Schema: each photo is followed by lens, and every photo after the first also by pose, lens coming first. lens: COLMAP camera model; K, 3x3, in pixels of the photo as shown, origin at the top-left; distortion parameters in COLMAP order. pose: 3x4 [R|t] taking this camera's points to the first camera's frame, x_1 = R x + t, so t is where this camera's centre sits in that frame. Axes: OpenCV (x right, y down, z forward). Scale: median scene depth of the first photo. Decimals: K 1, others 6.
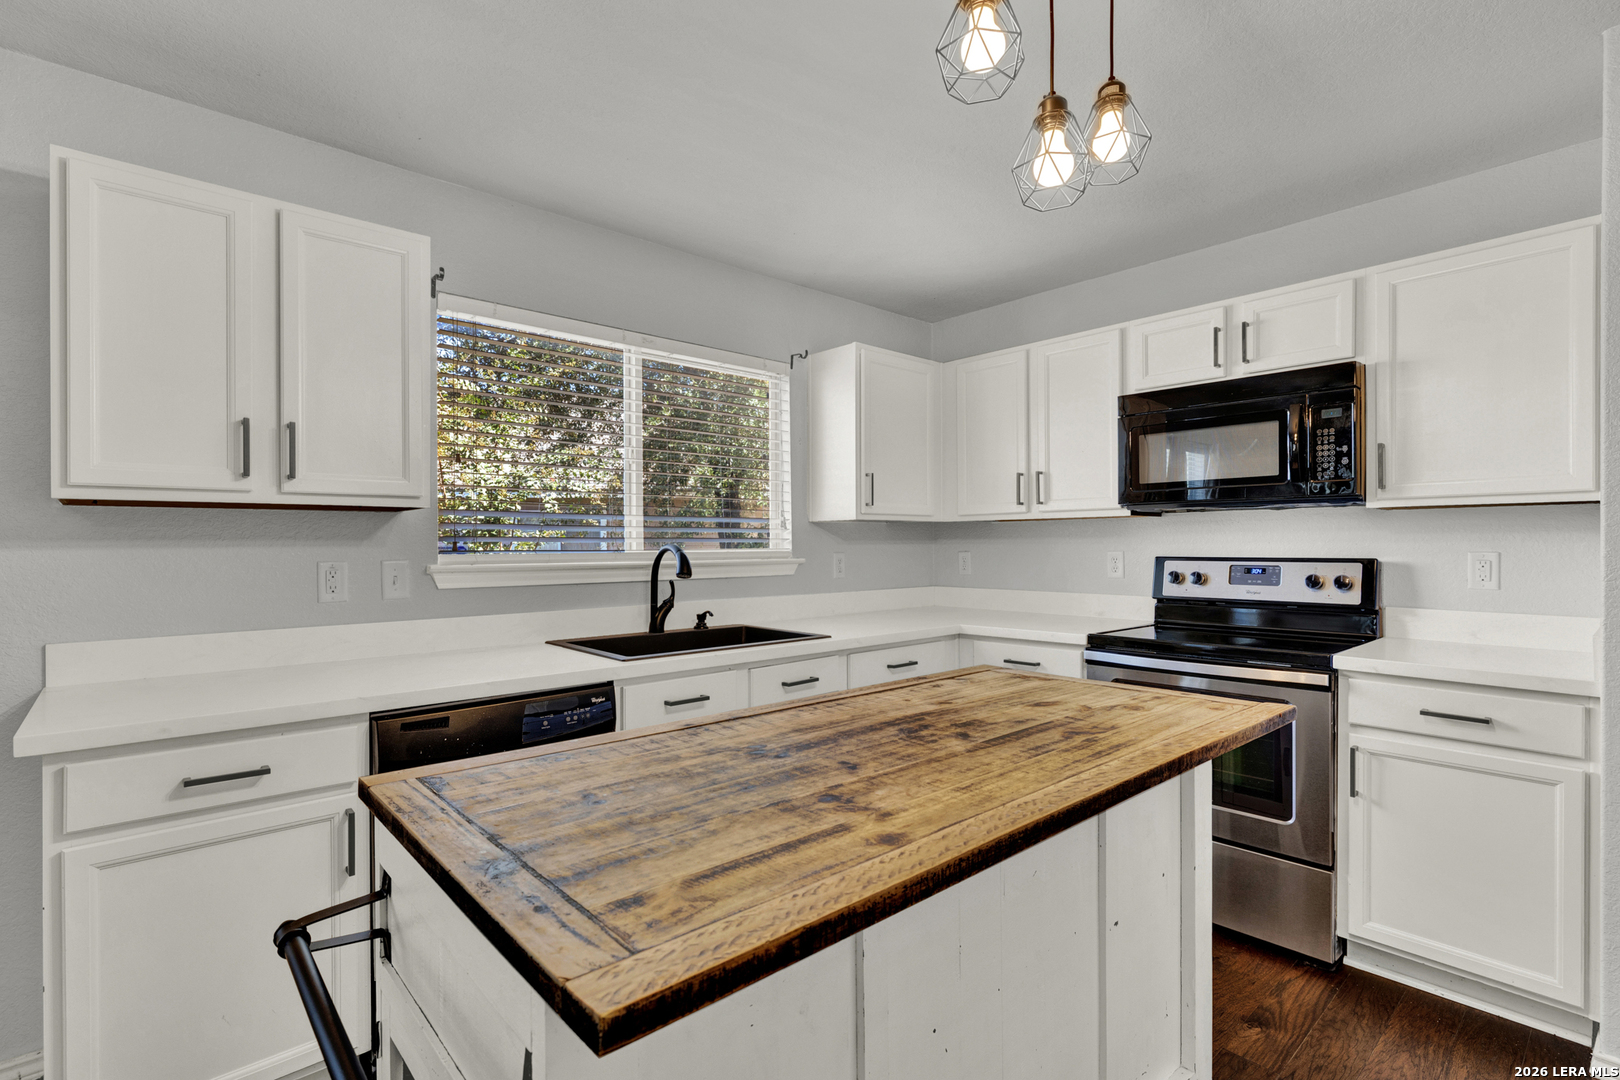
lens RADIAL K [[765.4, 0, 798.2], [0, 765.4, 551.6], [0, 0, 1]] dist [-0.011950, 0.005325]
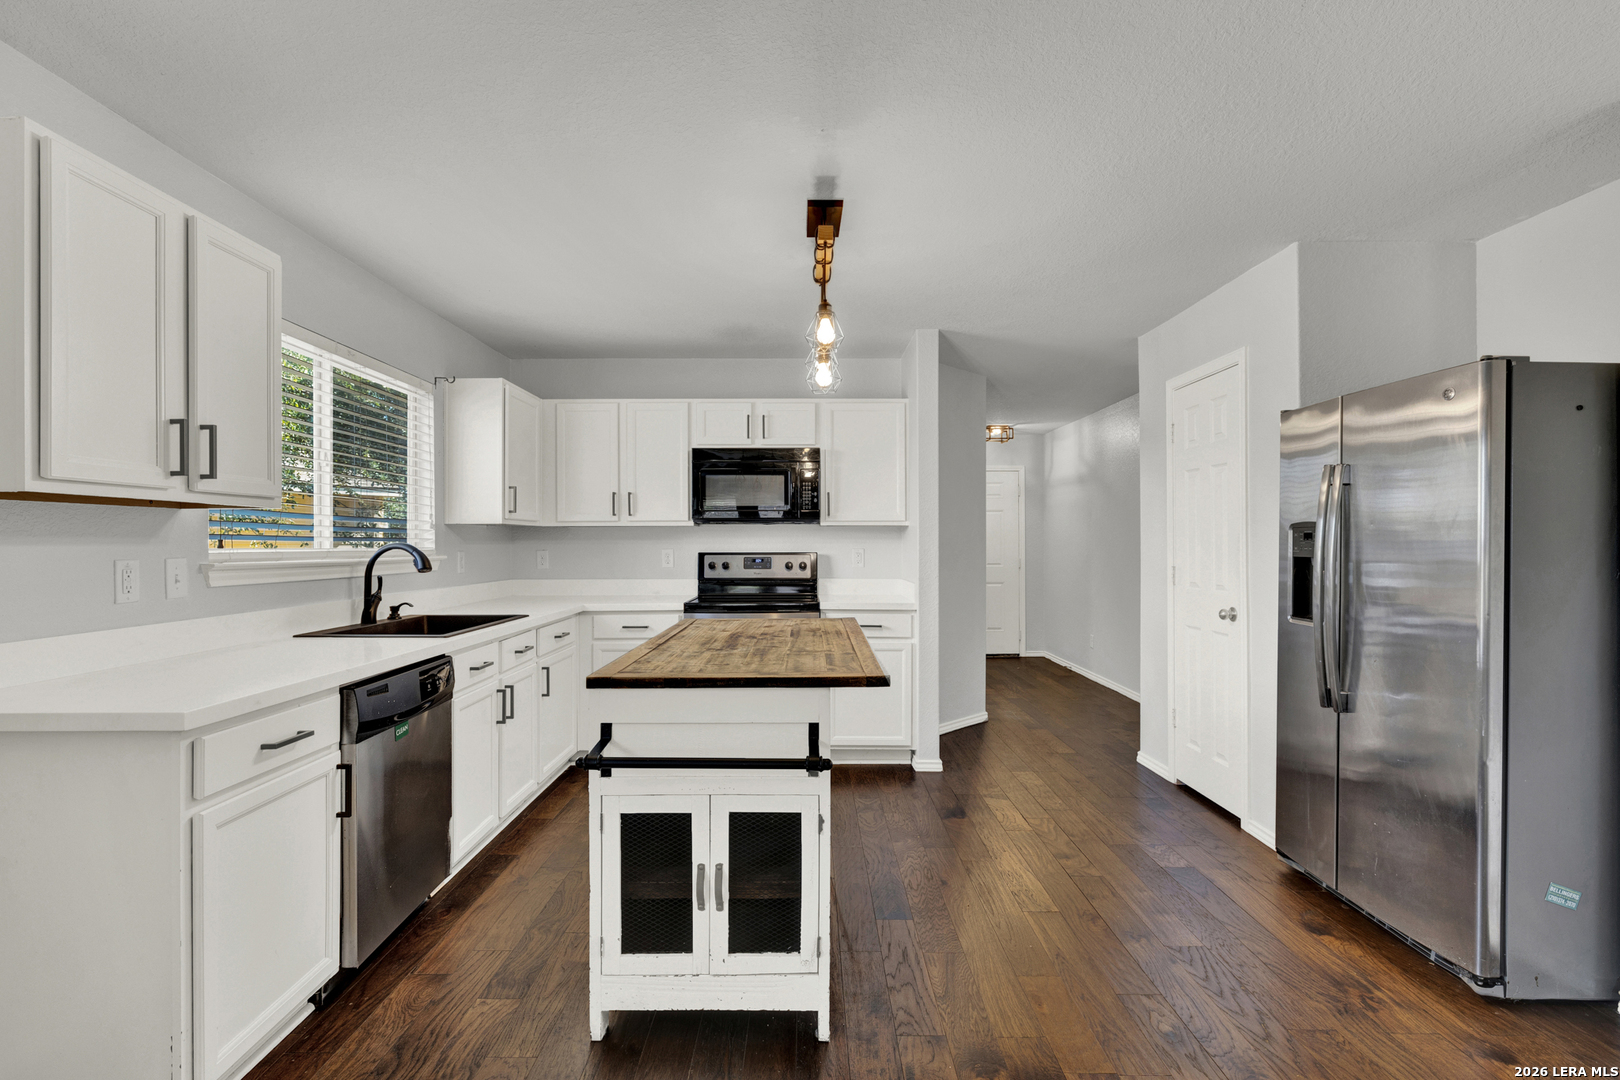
lens RADIAL K [[765.4, 0, 808.9], [0, 765.4, 547.4], [0, 0, 1]] dist [-0.011950, 0.005325]
pose [[0.663486, 0.000017, 0.748189, -0.699185], [0.006260, 0.999965, -0.005573, 0.007567], [-0.748163, 0.008381, 0.663463, -0.238207]]
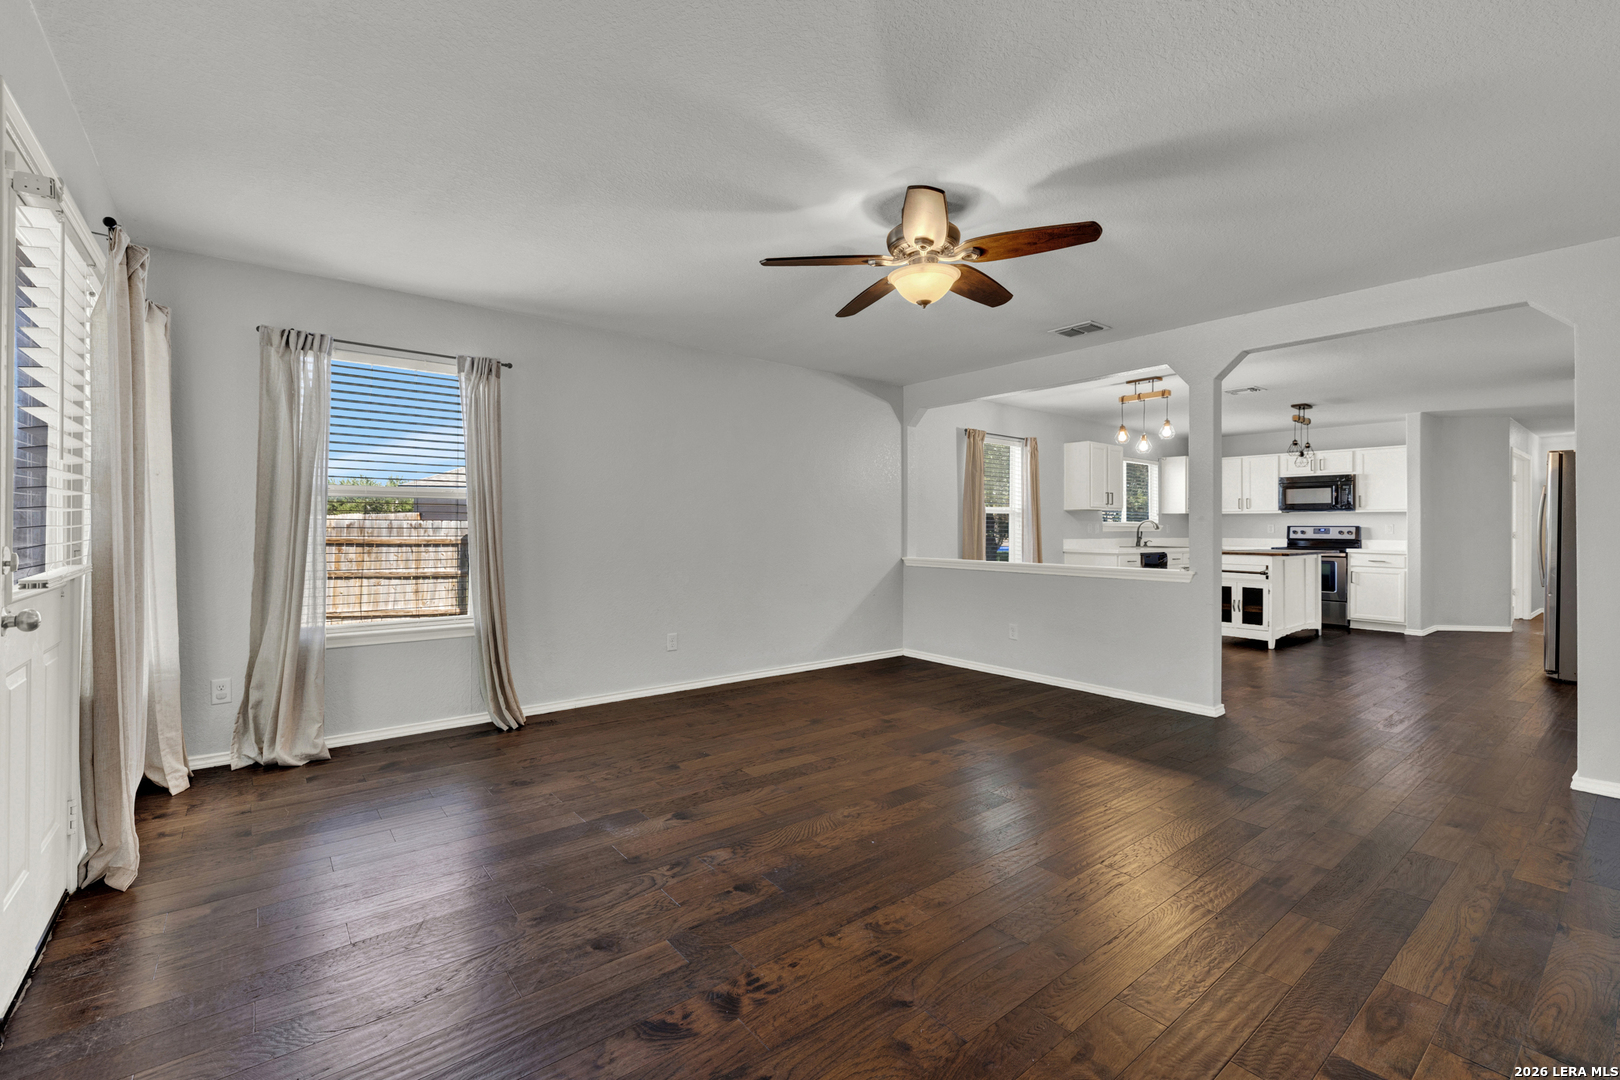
lens RADIAL K [[693.3, 0, 786.5], [0, 693.3, 530.8], [0, 0, 1]] dist [0.001618, 0.000366]
pose [[0.997564, 0.006244, -0.069476, -1.844970], [-0.006609, 0.999966, -0.005025, 0.072549], [0.069442, 0.005472, 0.997571, -2.648361]]
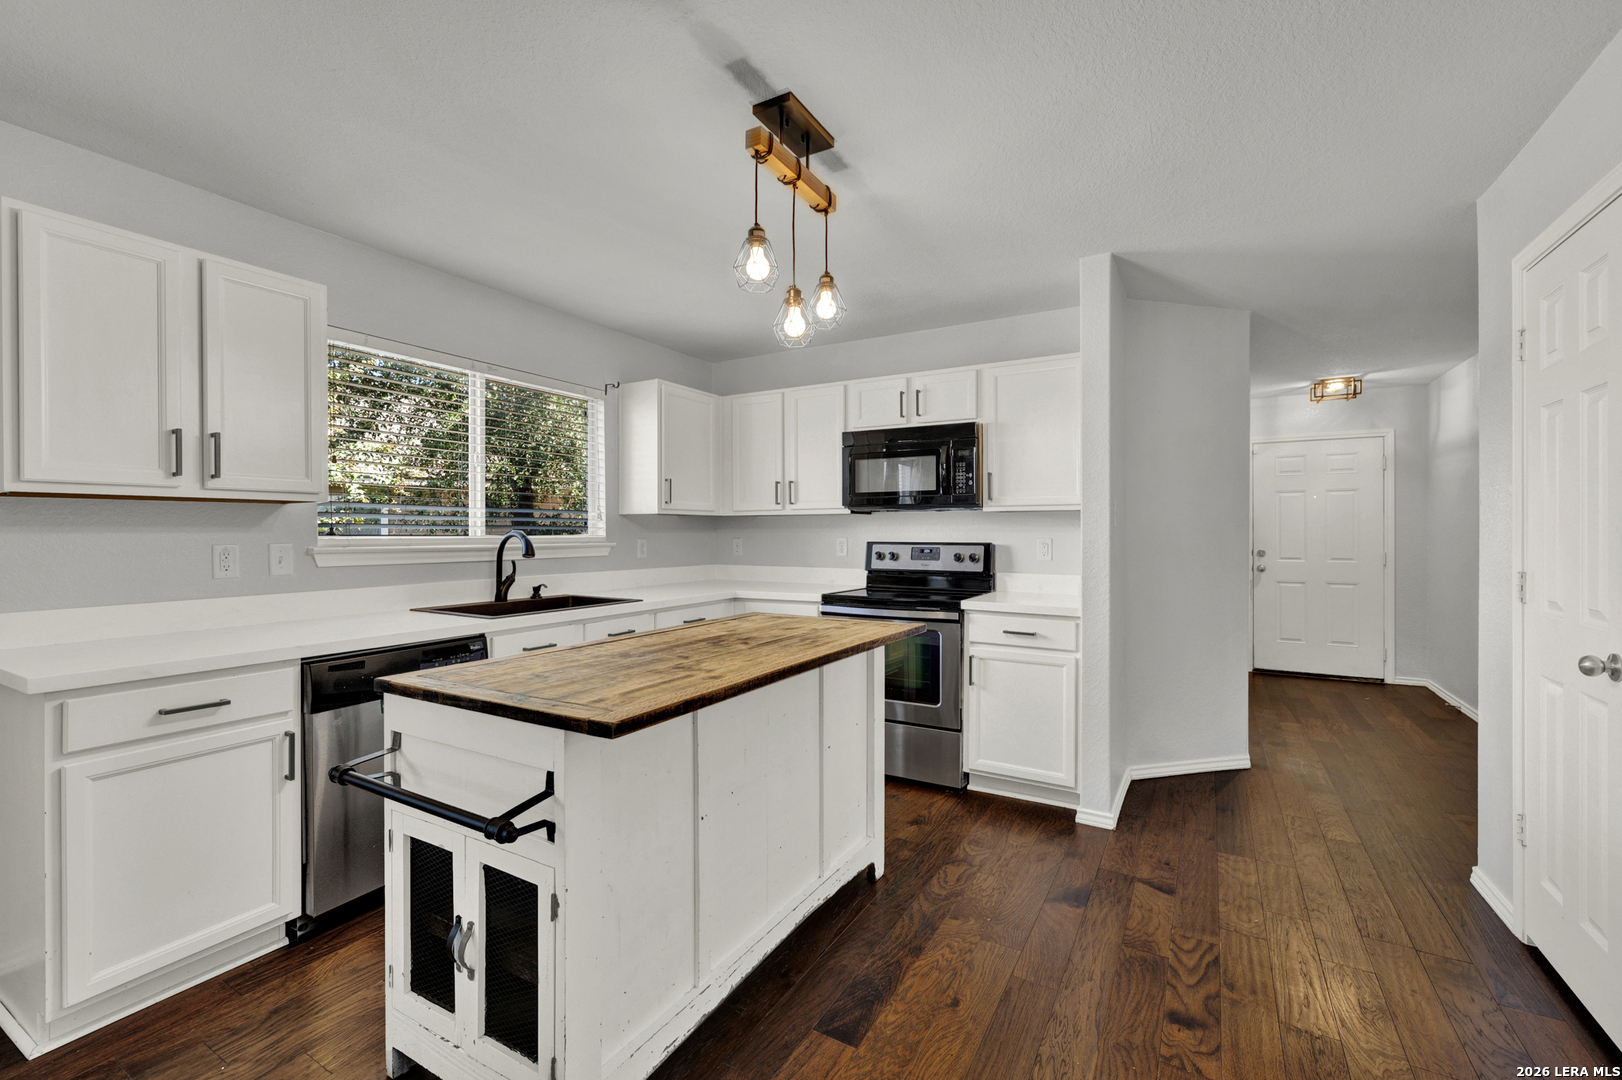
lens RADIAL K [[694.1, 0, 799.9], [0, 694.1, 539.9], [0, 0, 1]] dist [0.001618, 0.000366]
pose [[0.951443, 0.001040, 0.307824, -0.081972], [-0.001107, 0.999999, 0.000043, 0.004102], [-0.307824, -0.000381, 0.951443, -0.291667]]
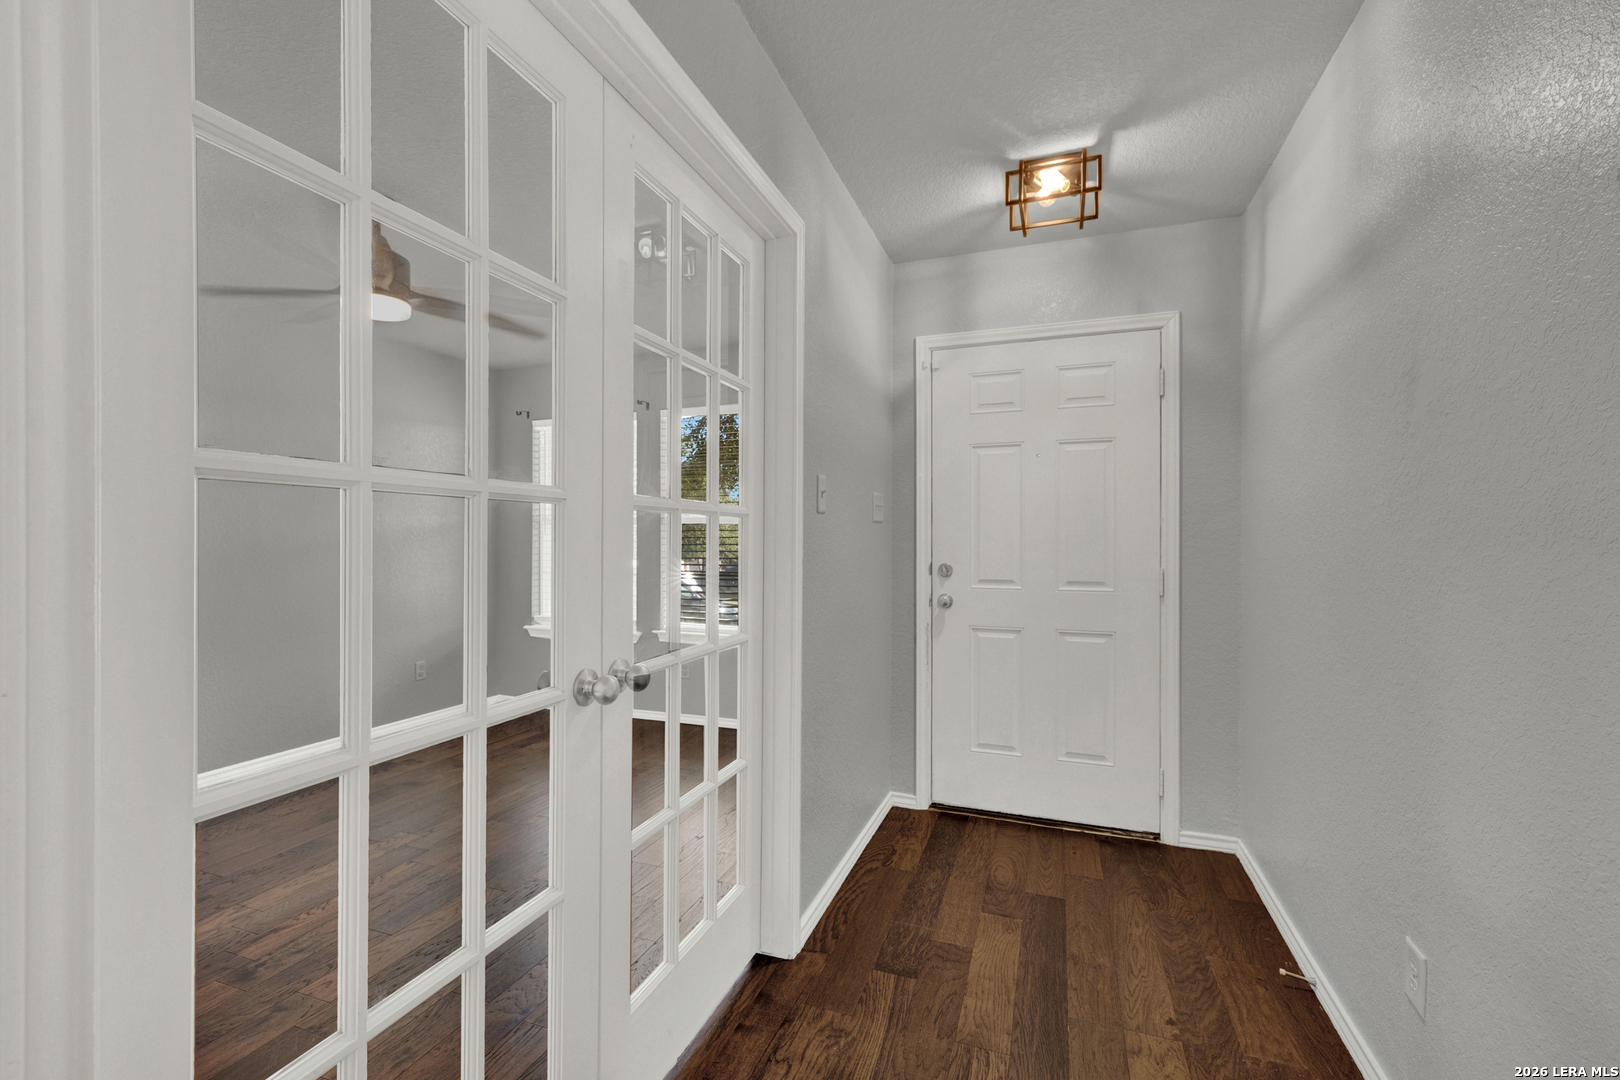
lens RADIAL K [[693.3, 0, 806.3], [0, 693.3, 542.0], [0, 0, 1]] dist [0.001618, 0.000366]
pose [[0.885691, 0.005140, 0.464246, 1.530520], [-0.004465, 0.999987, -0.002553, 0.004203], [-0.464253, 0.000189, 0.885702, 0.630405]]
